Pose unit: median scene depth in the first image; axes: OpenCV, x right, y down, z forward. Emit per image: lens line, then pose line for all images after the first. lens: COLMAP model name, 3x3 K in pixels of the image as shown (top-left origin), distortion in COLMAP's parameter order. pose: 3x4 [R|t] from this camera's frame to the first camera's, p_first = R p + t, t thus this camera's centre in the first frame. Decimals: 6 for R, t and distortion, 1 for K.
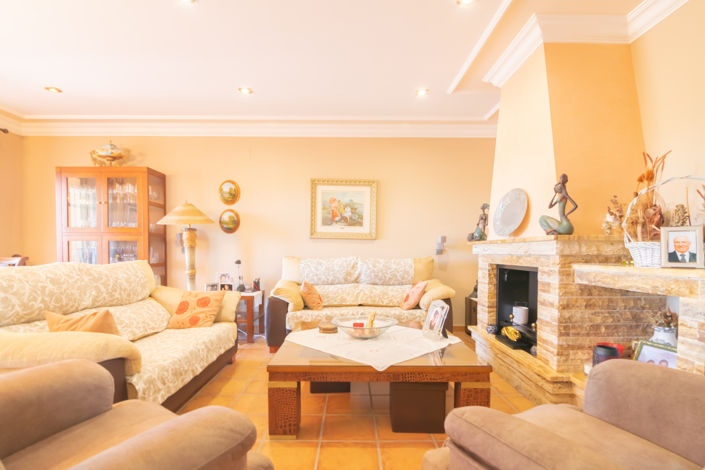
lens RADIAL K [[354.0, 0, 361.9], [0, 354.0, 250.2], [0, 0, 1]] dist [-0.009755, -0.000484]
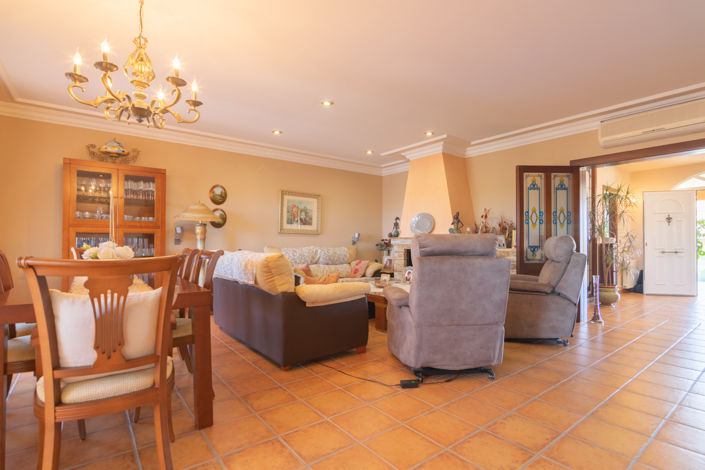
lens RADIAL K [[354.0, 0, 351.2], [0, 354.0, 238.3], [0, 0, 1]] dist [-0.009755, -0.000484]
pose [[0.807663, 0.009186, 0.589573, -0.729748], [-0.005024, 0.999950, -0.008698, -0.002491], [-0.589624, 0.004063, 0.807668, -0.272152]]
